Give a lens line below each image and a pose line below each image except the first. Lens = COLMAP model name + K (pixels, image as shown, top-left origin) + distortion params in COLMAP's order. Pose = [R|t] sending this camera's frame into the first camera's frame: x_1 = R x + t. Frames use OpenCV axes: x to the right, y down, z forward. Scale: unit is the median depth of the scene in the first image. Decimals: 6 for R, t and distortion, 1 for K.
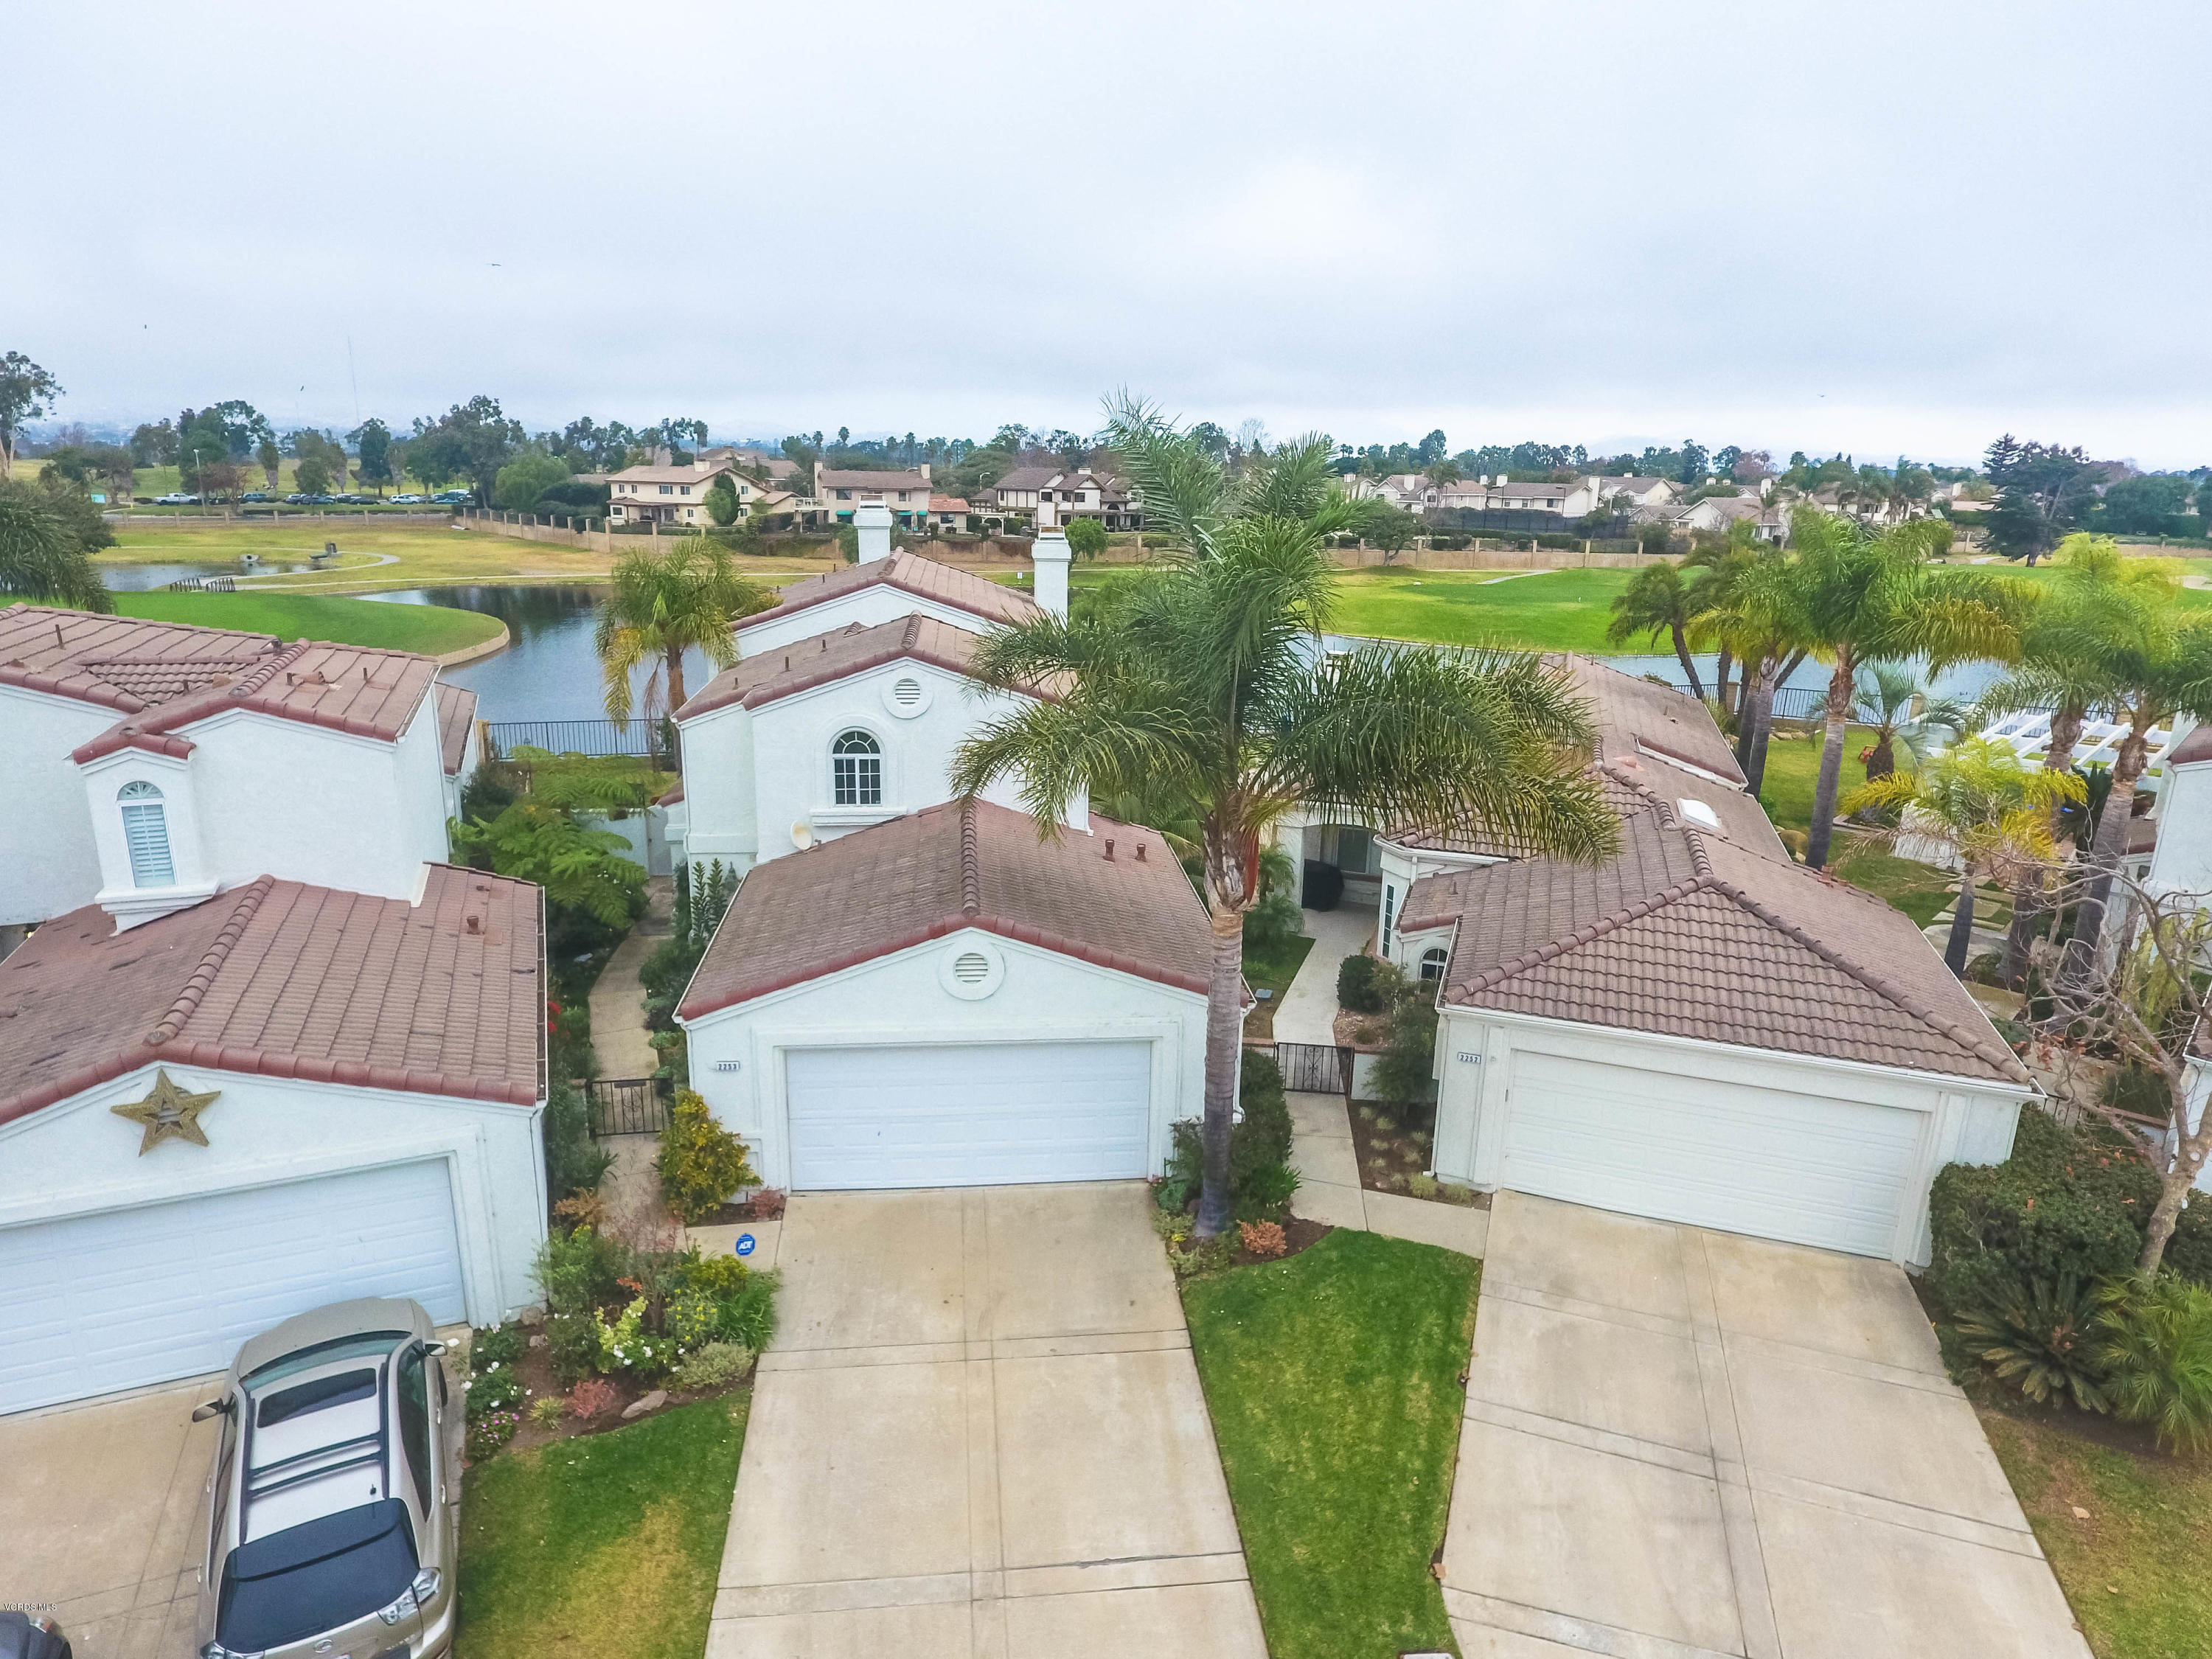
lens RADIAL K [[1275.1, 0, 1082.8], [0, 1275.1, 818.8], [0, 0, 1]] dist [-0.001310, -0.001220]
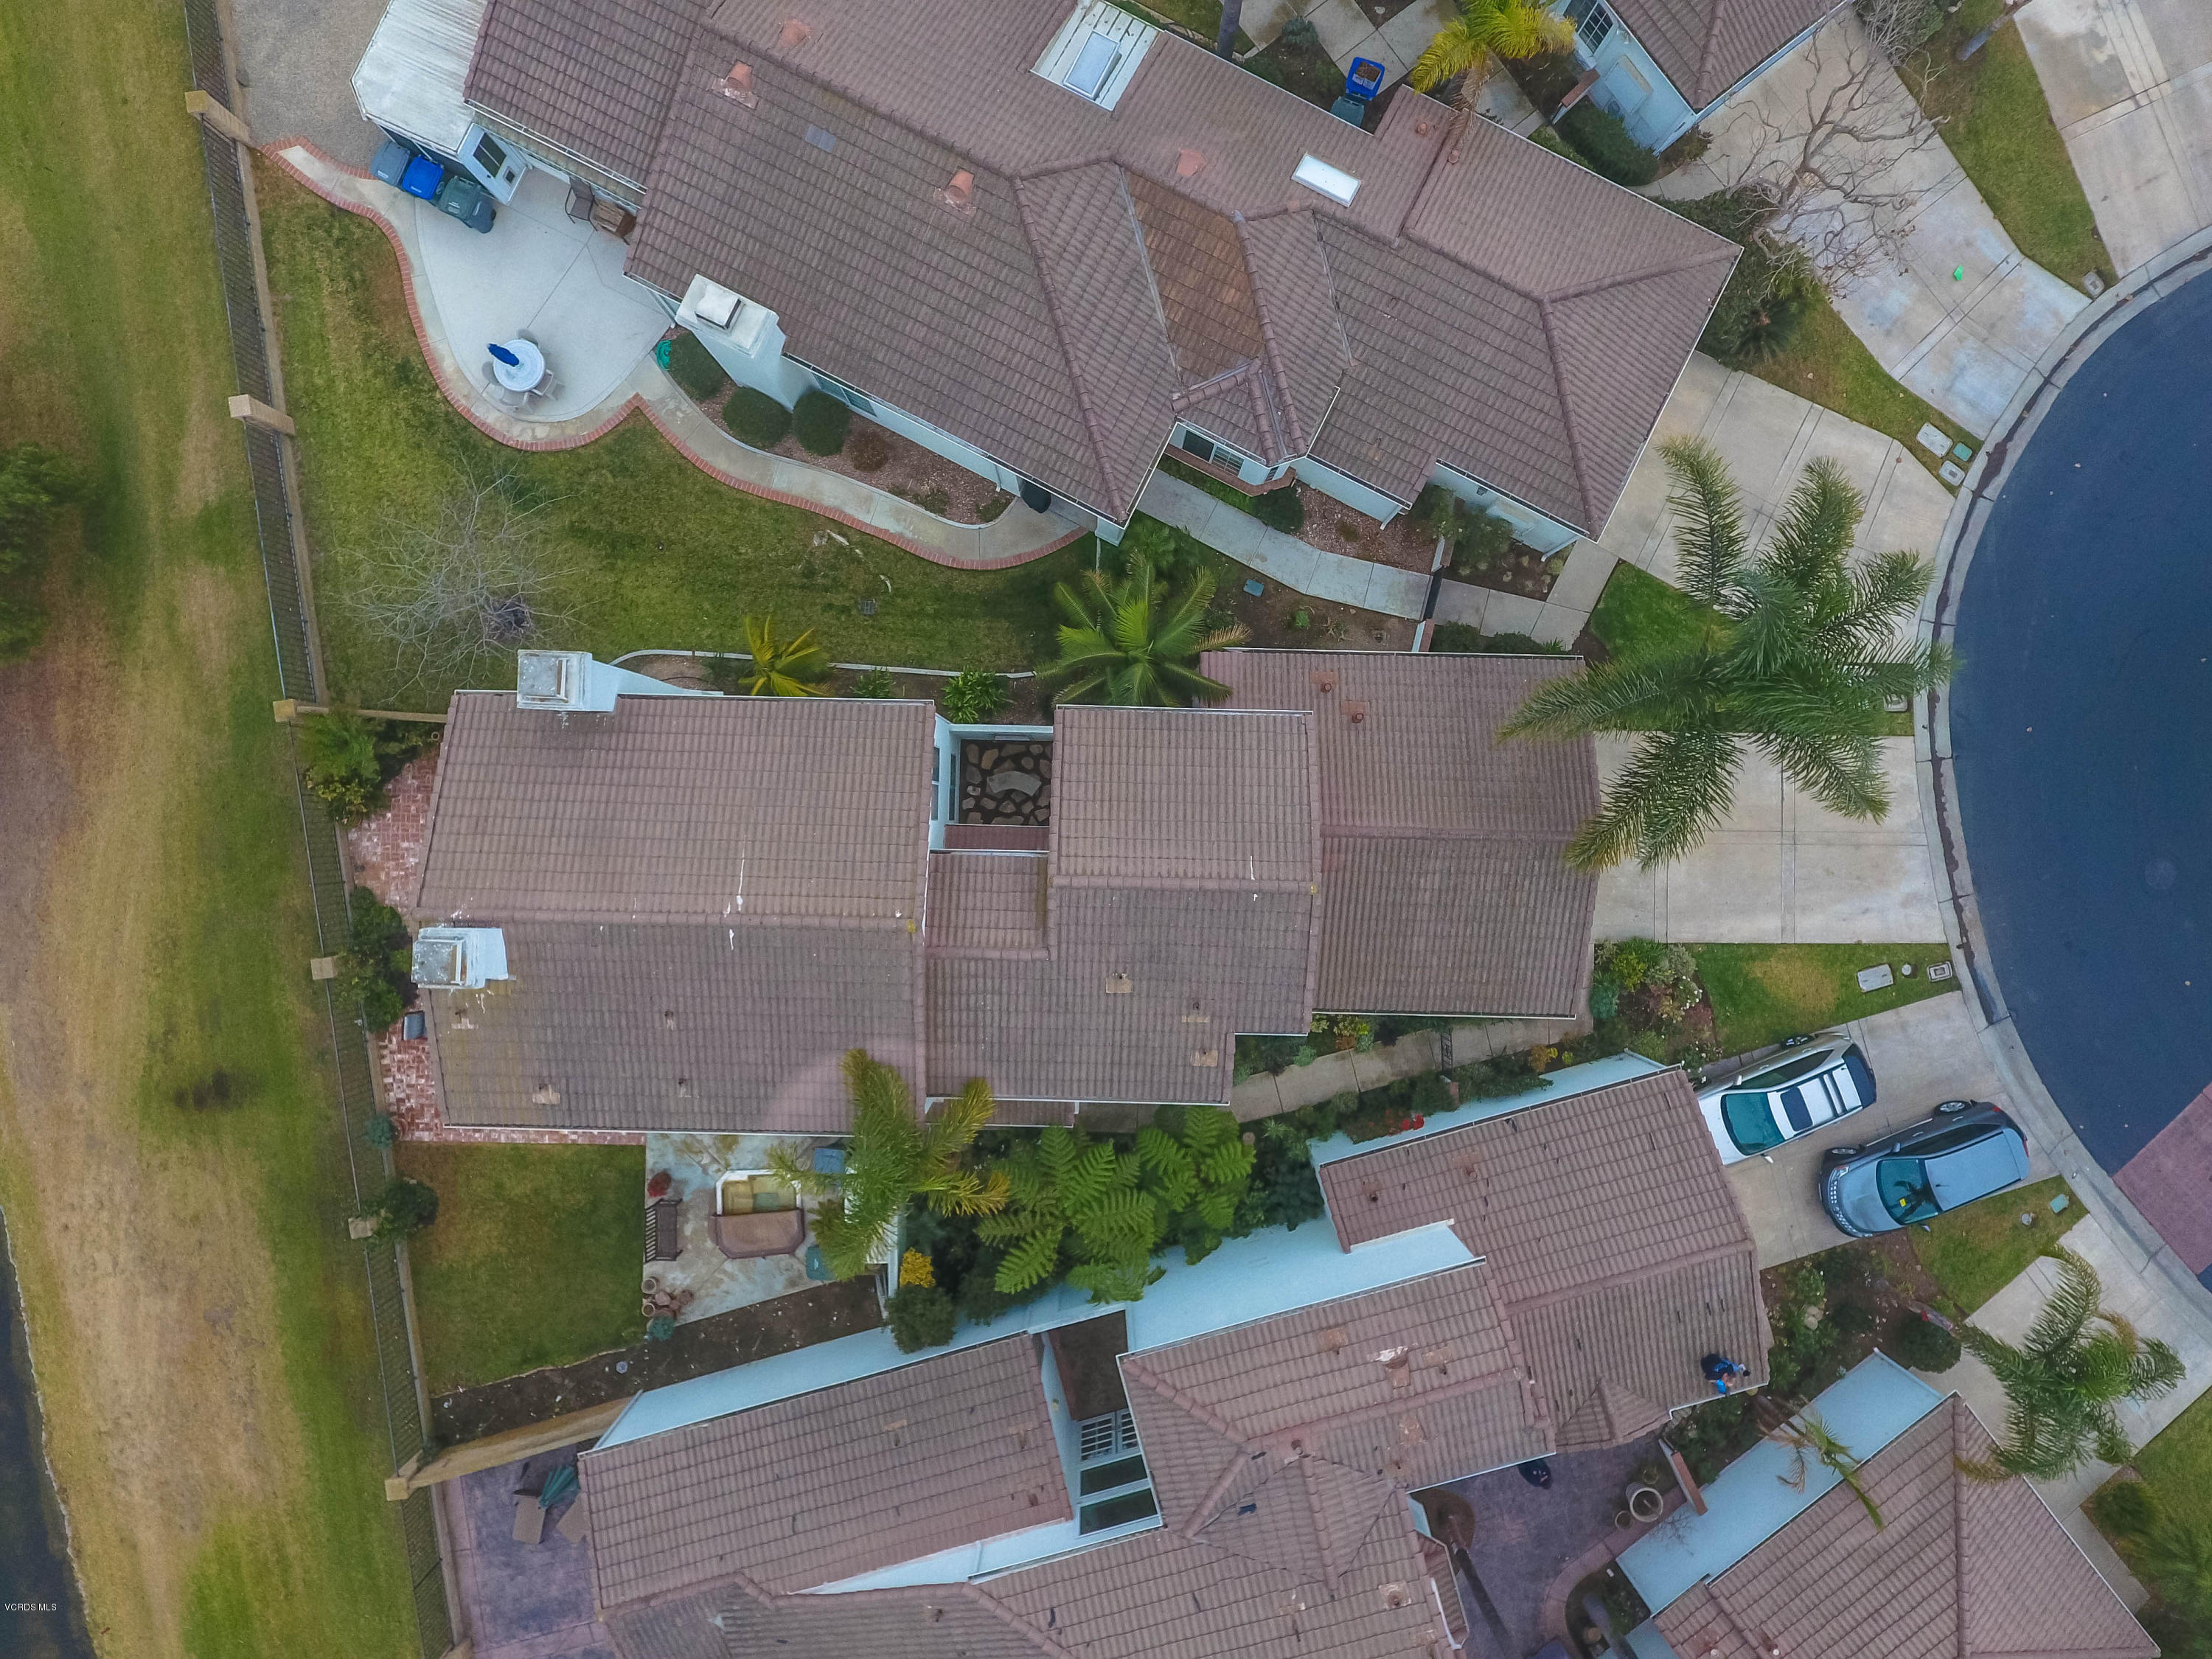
lens RADIAL K [[1275.1, 0, 1104.9], [0, 1275.1, 818.7], [0, 0, 1]] dist [-0.001310, -0.001220]
pose [[0.114291, -0.993396, -0.010066, -0.011026], [0.274012, 0.021783, 0.961479, -0.144592], [-0.954911, -0.112647, 0.274692, 0.105492]]
